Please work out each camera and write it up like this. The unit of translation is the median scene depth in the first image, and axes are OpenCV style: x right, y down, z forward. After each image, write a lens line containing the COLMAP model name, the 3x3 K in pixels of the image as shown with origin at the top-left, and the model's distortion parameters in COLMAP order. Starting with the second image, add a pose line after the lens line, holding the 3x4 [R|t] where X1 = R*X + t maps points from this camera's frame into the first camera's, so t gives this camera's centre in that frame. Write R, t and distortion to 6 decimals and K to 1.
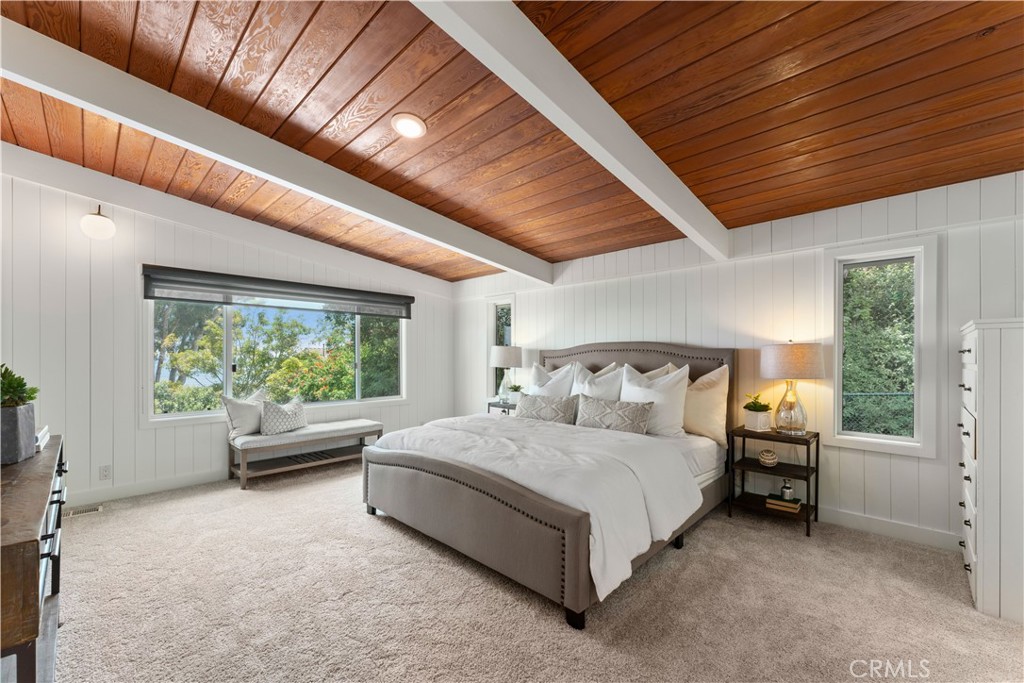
lens RADIAL K [[422.0, 0, 511.7], [0, 422.0, 360.5], [0, 0, 1]] dist [0.000350, -0.000032]
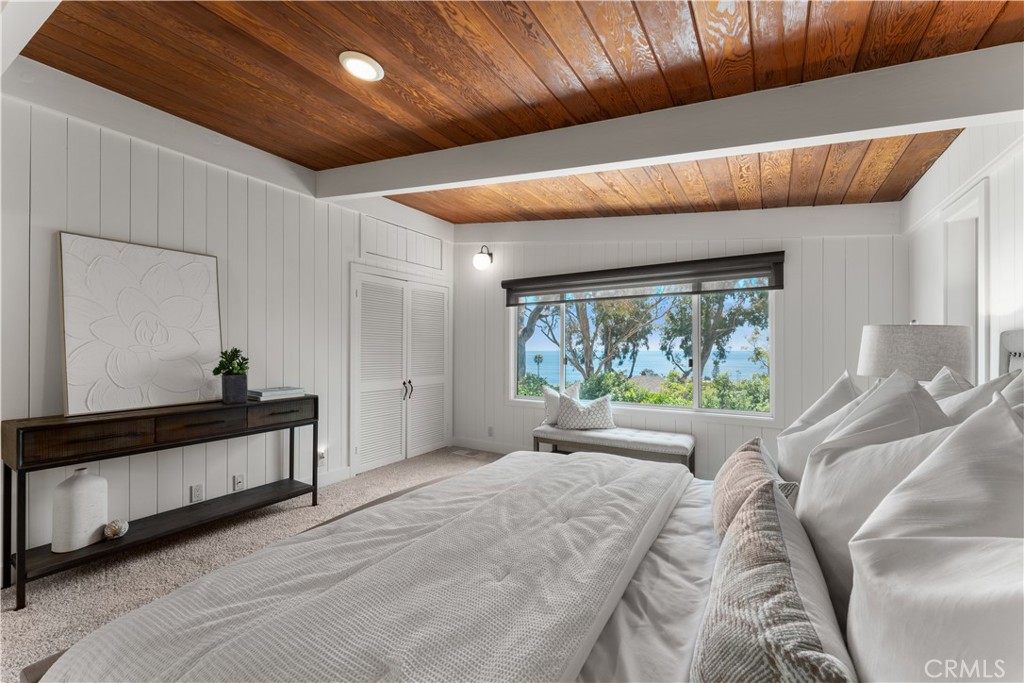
lens RADIAL K [[413.5, 0, 513.0], [0, 413.5, 349.1], [0, 0, 1]] dist [-0.018307, -0.000088]
pose [[0.218533, -0.005390, -0.975815, 0.374628], [-0.002228, 0.999979, -0.006023, -0.006670], [0.975827, 0.003491, 0.218517, 0.714412]]
